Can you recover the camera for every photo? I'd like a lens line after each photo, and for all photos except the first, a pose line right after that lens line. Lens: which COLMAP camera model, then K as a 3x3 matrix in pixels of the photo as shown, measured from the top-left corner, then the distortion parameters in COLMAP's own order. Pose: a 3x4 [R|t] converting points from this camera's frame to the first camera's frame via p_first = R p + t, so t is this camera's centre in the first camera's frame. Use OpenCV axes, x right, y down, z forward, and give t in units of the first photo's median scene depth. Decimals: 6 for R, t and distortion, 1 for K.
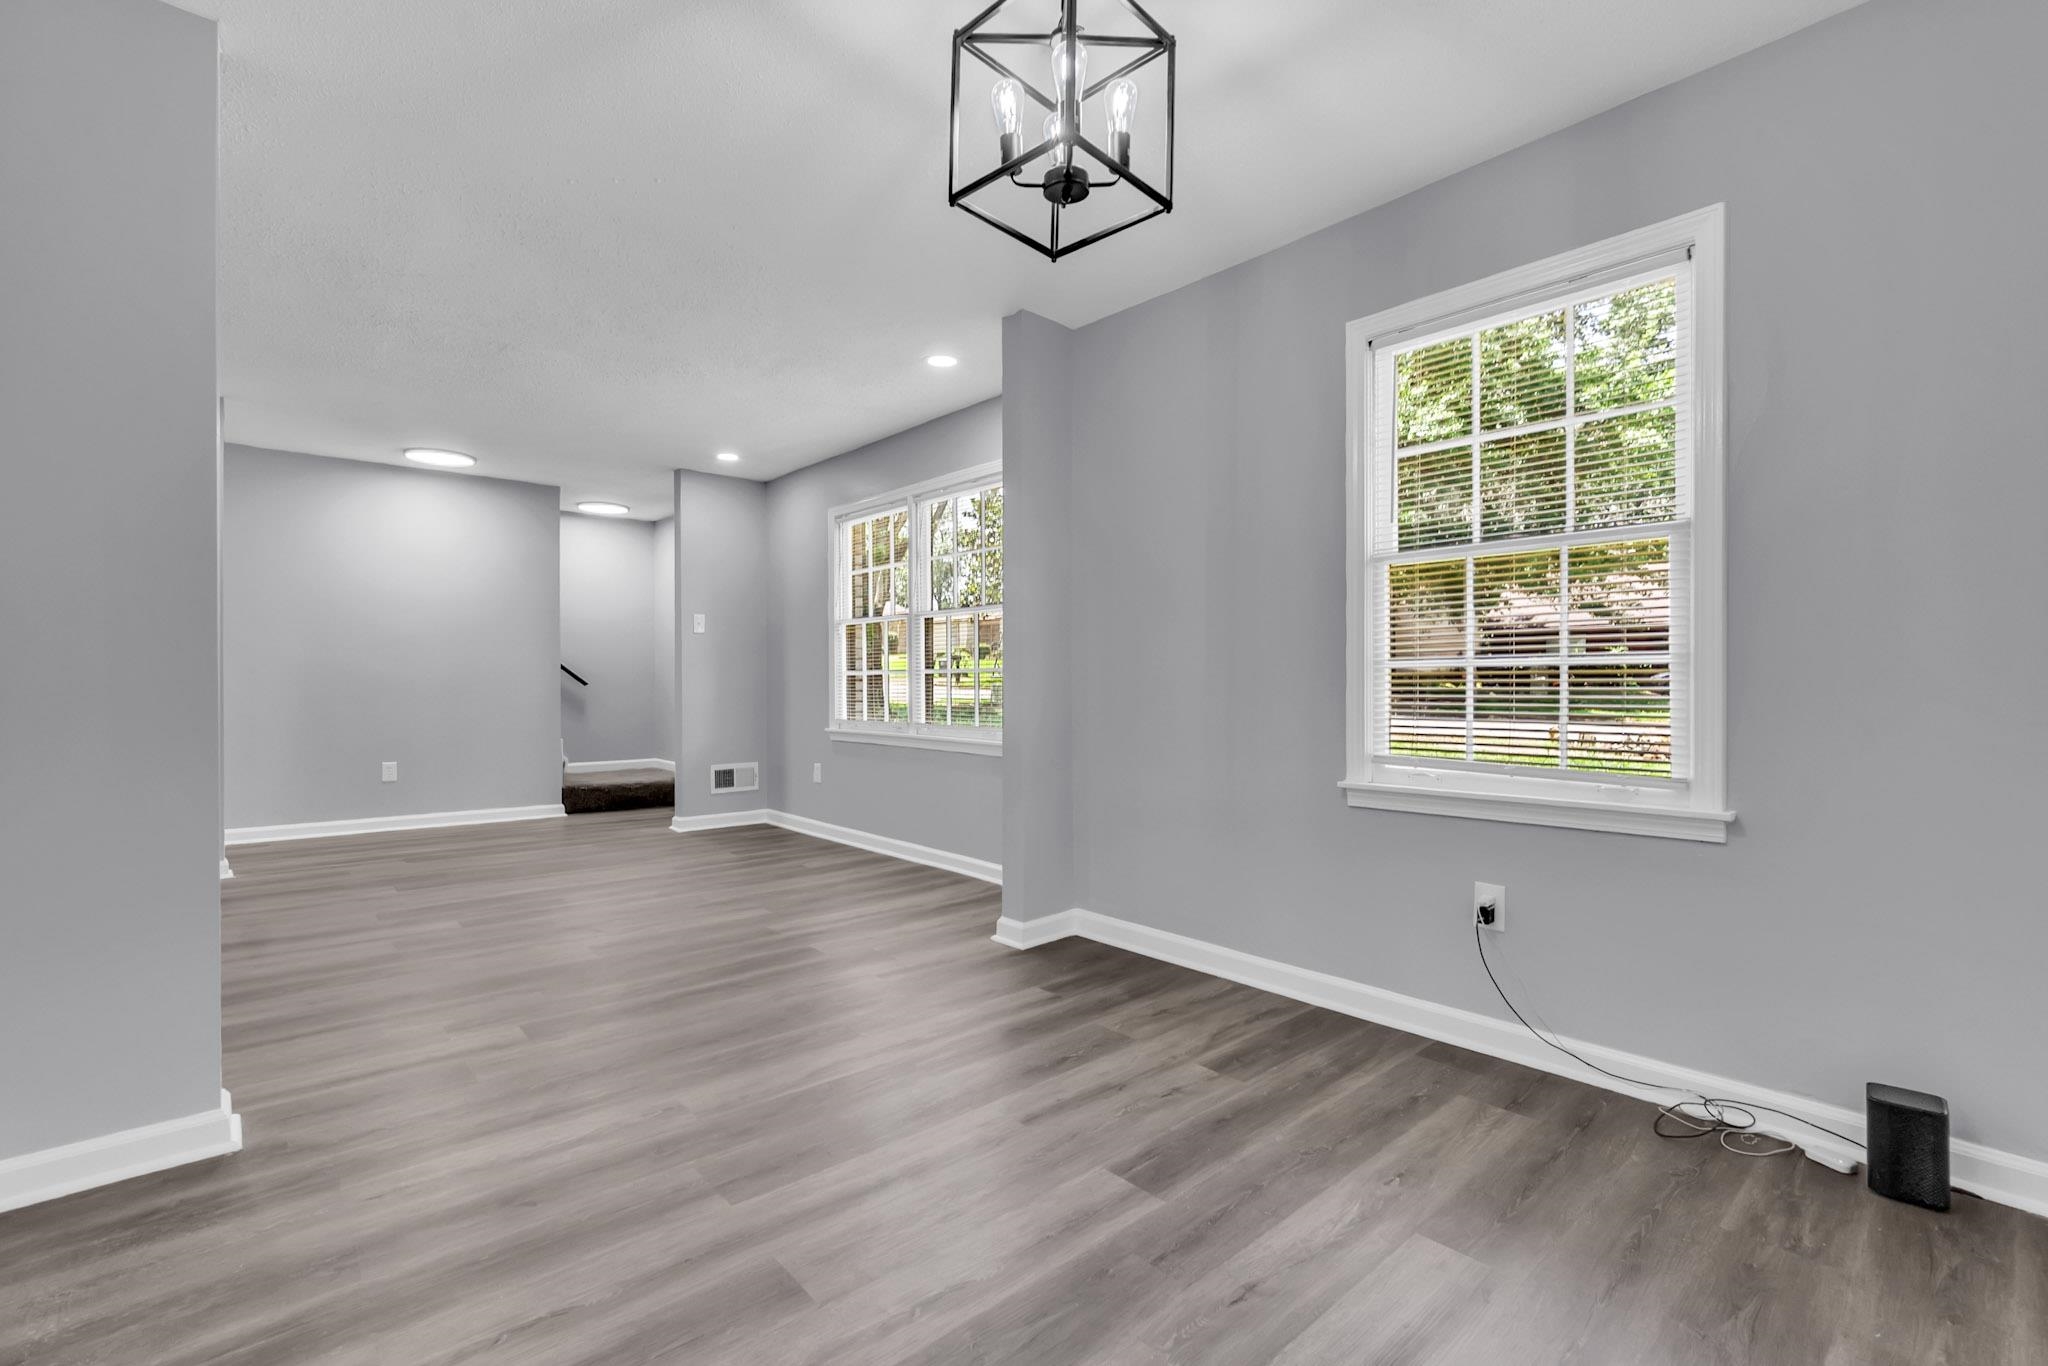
lens RADIAL K [[906.3, 0, 1024.0], [0, 906.3, 683.0], [0, 0, 1]] dist [0.001431, 0.000267]
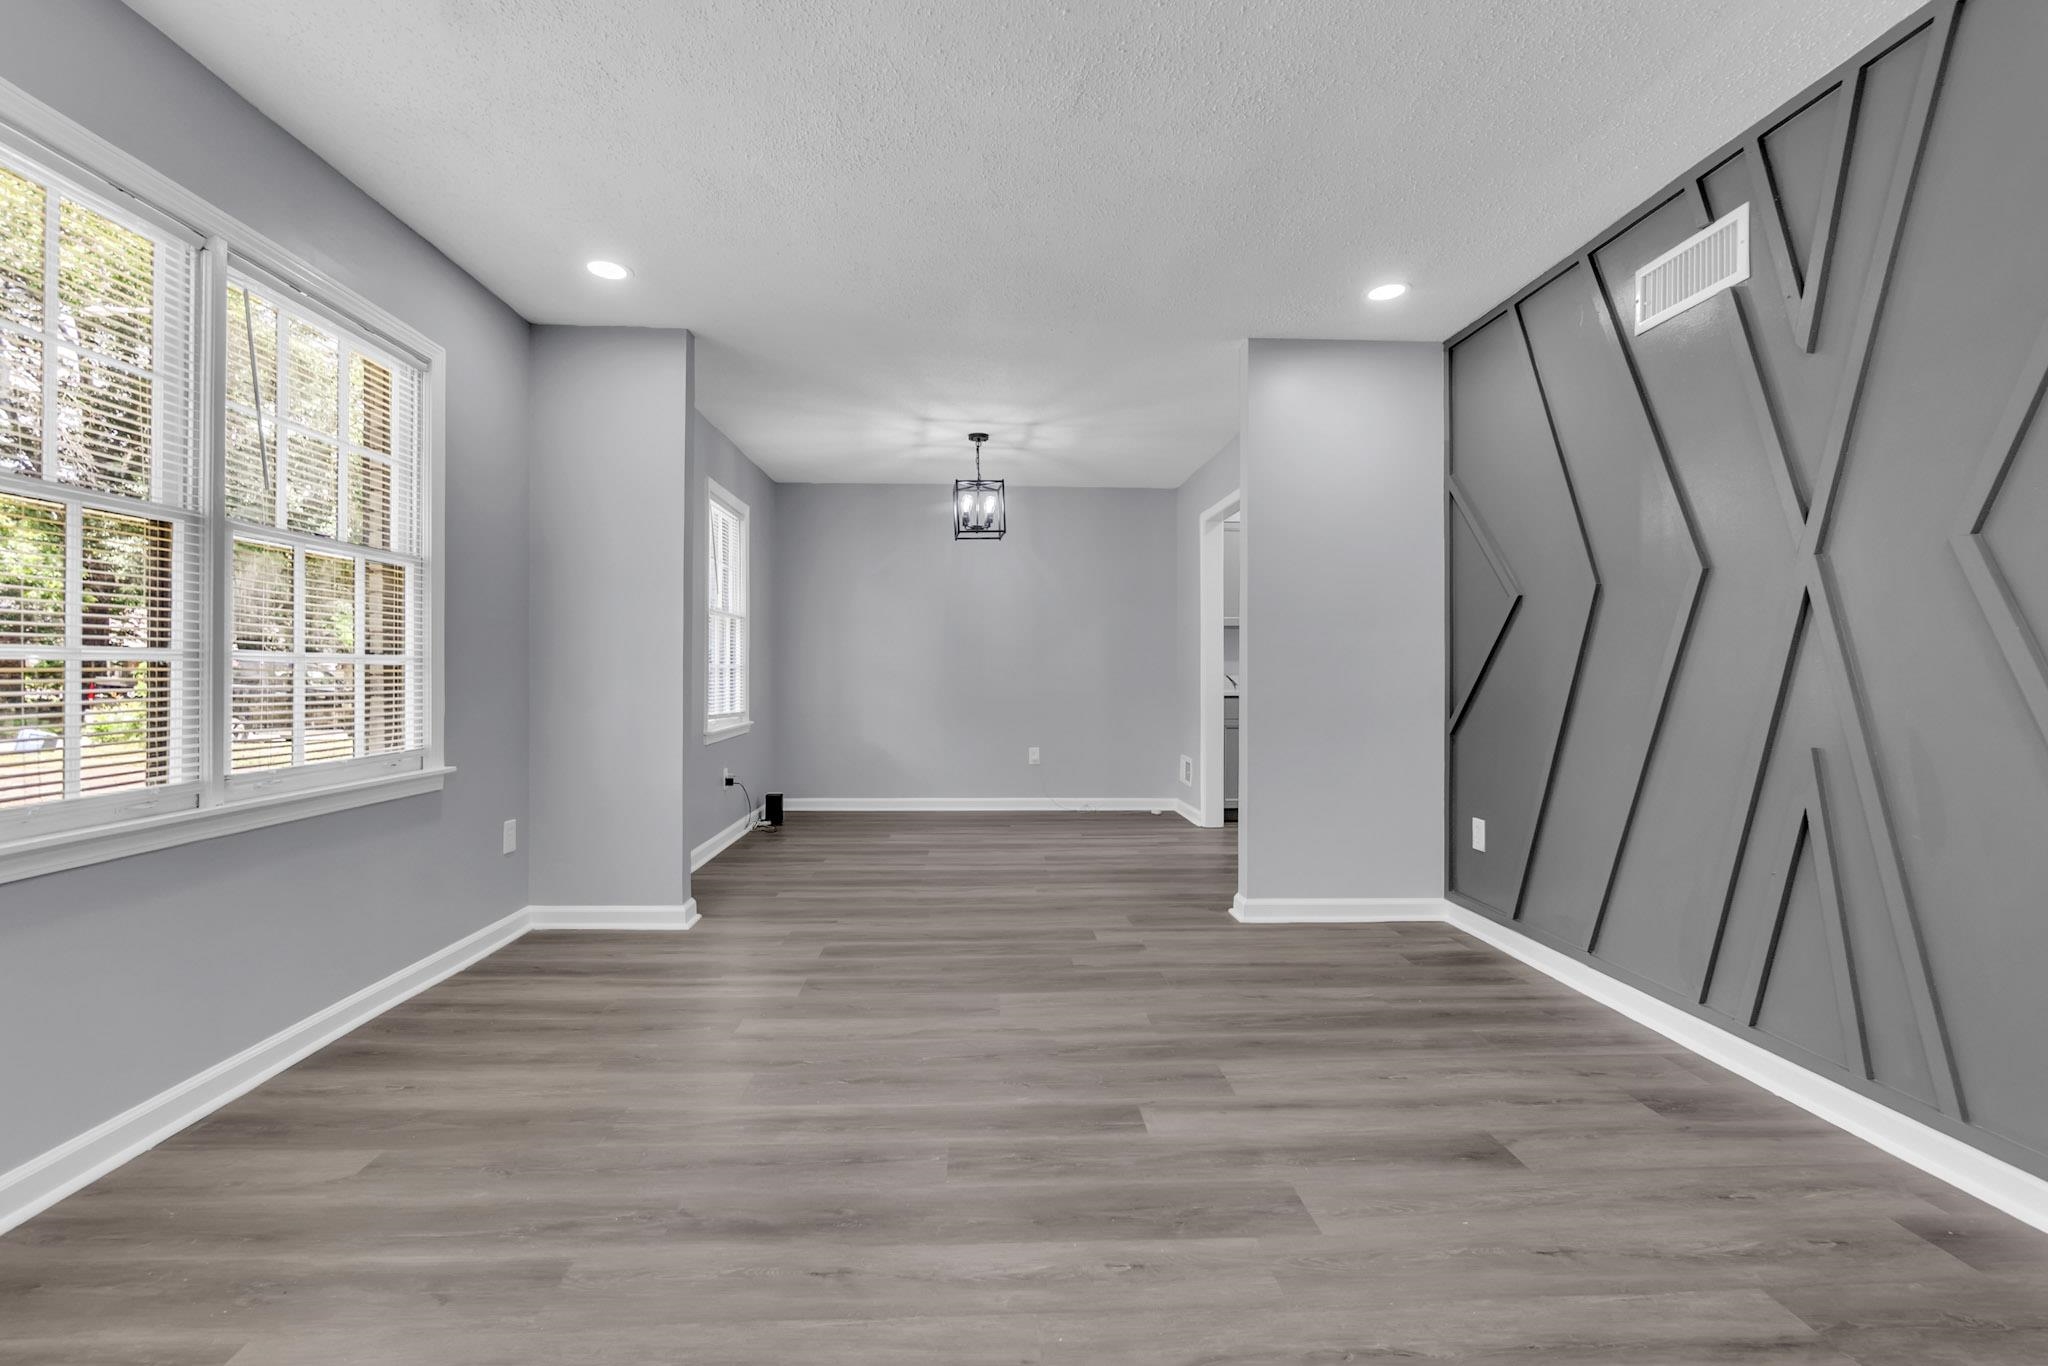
lens RADIAL K [[906.3, 0, 1024.0], [0, 906.3, 683.0], [0, 0, 1]] dist [0.001431, 0.000267]
pose [[-0.793326, 0.000459, 0.608797, -0.940558], [0.007261, 0.999936, 0.008708, 0.000981], [-0.608754, 0.011329, -0.793278, 1.549199]]
